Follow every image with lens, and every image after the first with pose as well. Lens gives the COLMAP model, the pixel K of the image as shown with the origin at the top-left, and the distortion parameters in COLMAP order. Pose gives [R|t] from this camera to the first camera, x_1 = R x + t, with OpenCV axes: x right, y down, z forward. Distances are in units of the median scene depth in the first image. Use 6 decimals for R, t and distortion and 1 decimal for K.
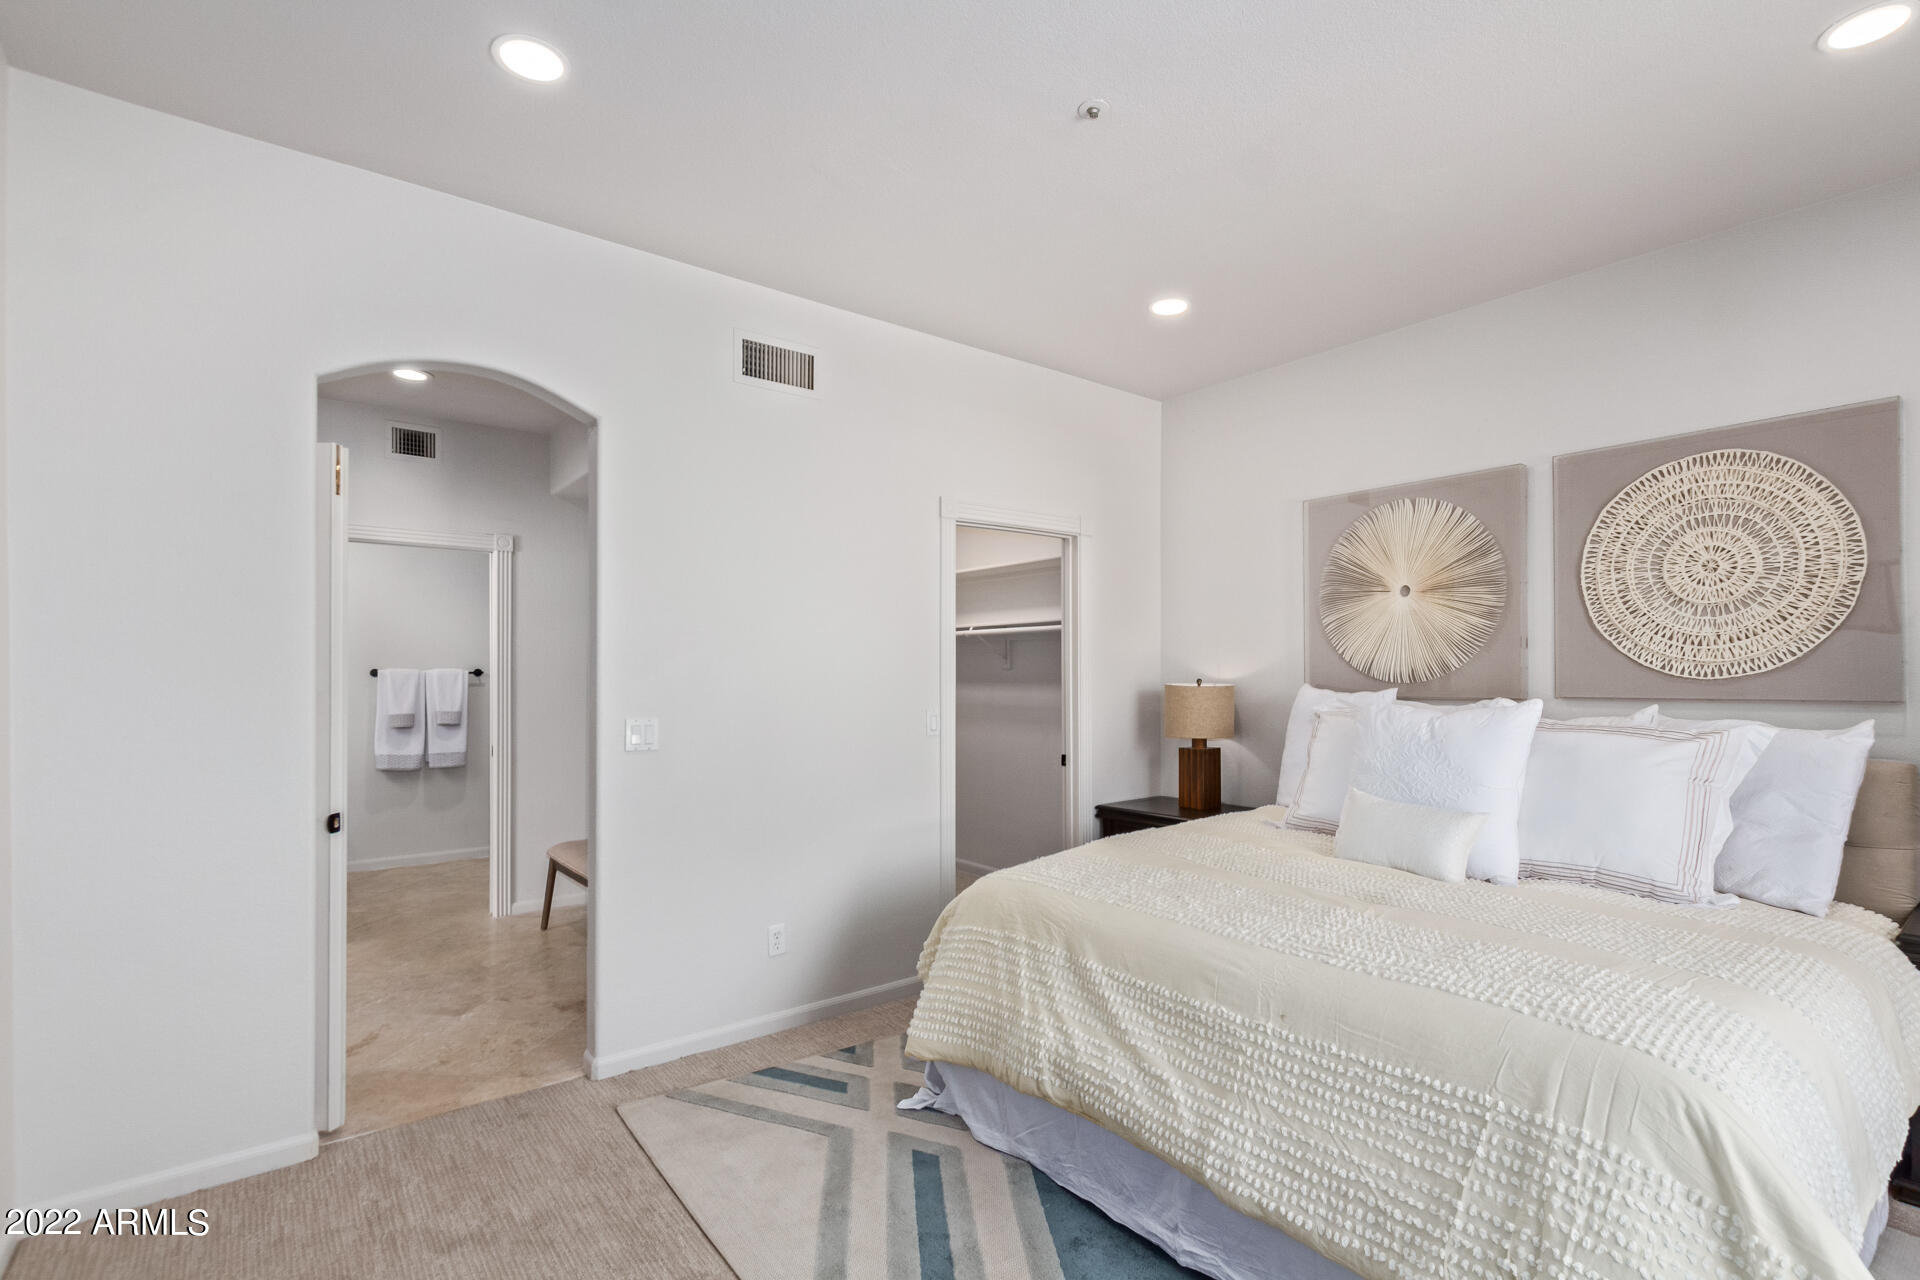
lens RADIAL K [[906.2, 0, 986.0], [0, 906.2, 665.7], [0, 0, 1]] dist [0.006016, 0.000220]
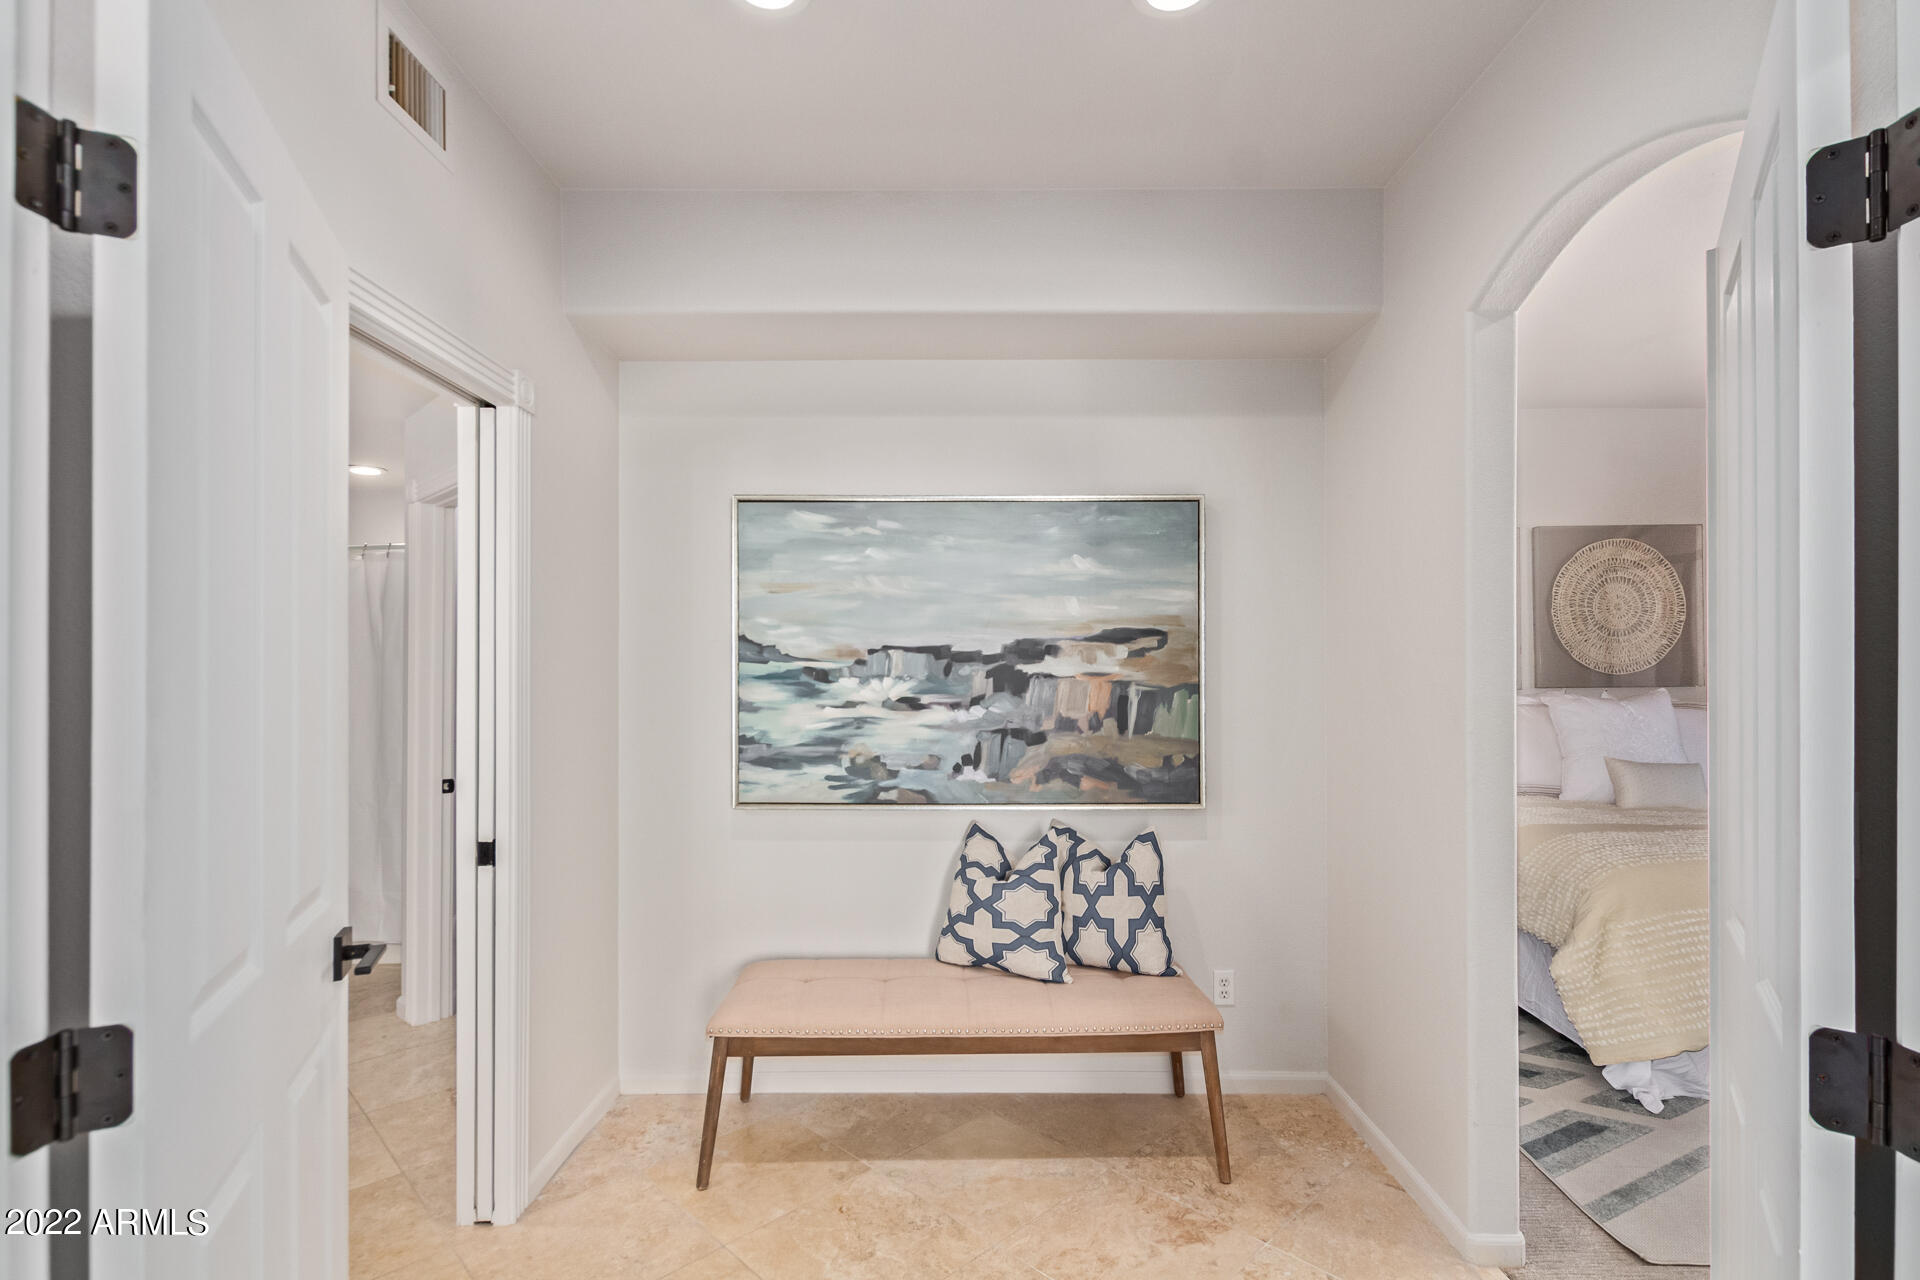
lens RADIAL K [[906.2, 0, 986.0], [0, 906.2, 665.7], [0, 0, 1]] dist [0.006016, 0.000220]
pose [[0.620514, -0.001938, 0.784193, -1.164503], [-0.001947, 0.999990, 0.004012, -0.005998], [-0.784193, -0.004017, 0.620504, 0.834959]]
